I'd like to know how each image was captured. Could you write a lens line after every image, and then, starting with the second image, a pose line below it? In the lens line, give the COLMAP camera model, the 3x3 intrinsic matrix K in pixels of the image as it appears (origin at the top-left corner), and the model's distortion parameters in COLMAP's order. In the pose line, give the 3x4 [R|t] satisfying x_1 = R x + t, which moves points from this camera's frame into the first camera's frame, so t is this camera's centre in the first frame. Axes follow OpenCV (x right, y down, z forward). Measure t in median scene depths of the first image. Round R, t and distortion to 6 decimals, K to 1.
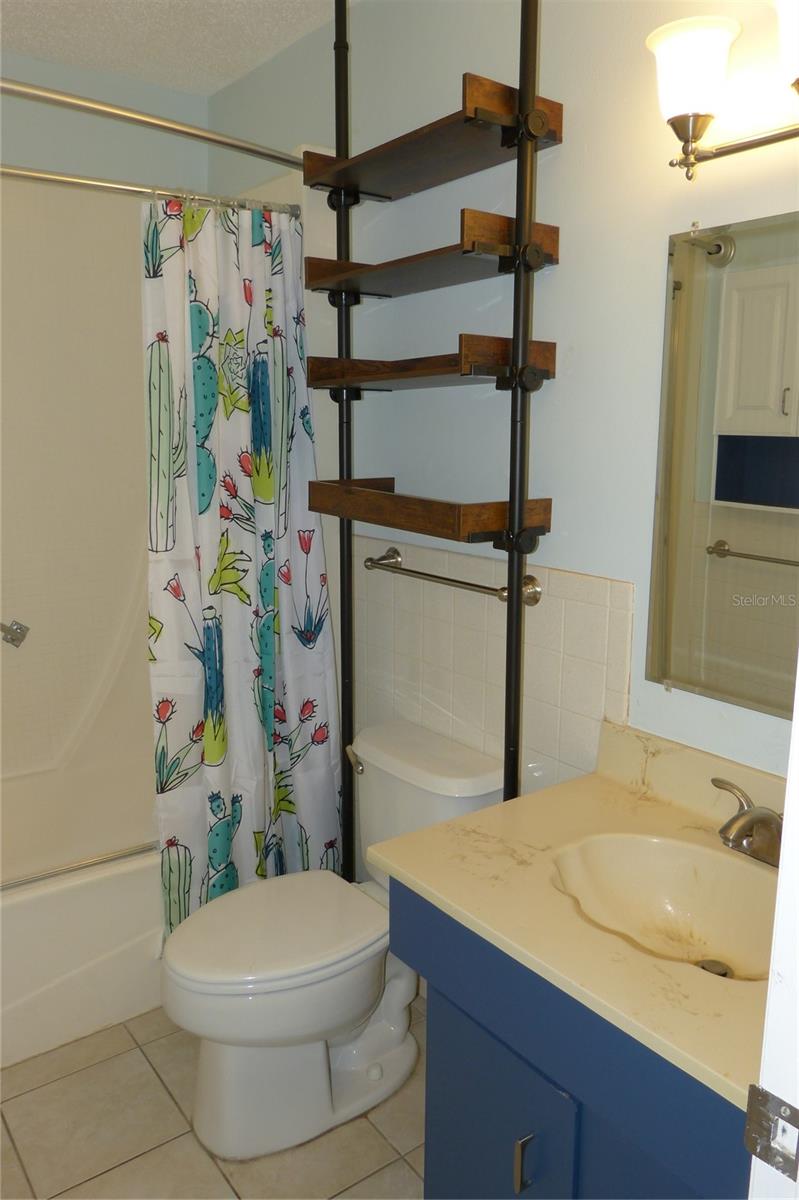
lens RADIAL K [[871.6, 0, 399.5], [0, 871.6, 600.0], [0, 0, 1]] dist [-0.056747, 0.032755]
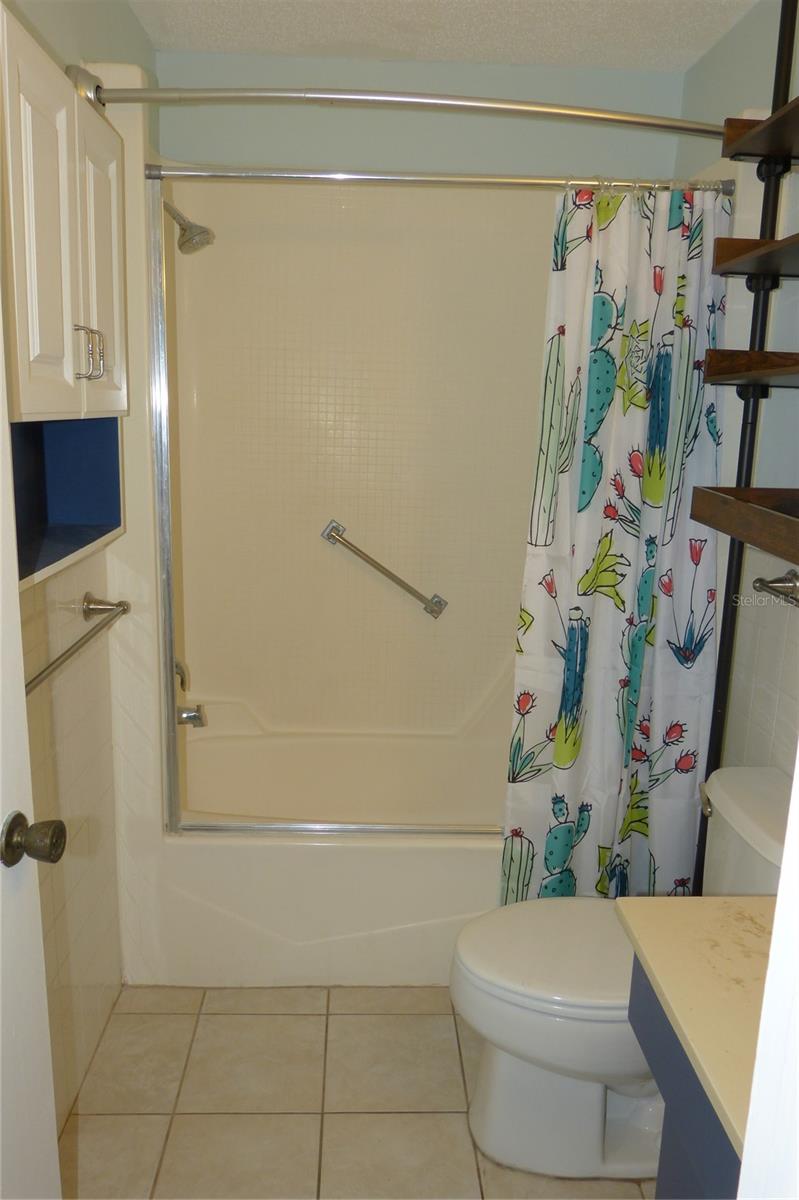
lens RADIAL K [[871.6, 0, 399.5], [0, 871.6, 600.0], [0, 0, 1]] dist [-0.056747, 0.032755]
pose [[0.826244, 0.139245, -0.545831, 0.145594], [-0.131755, 0.989860, 0.053078, -0.025574], [0.547687, 0.028061, 0.836212, 0.074898]]
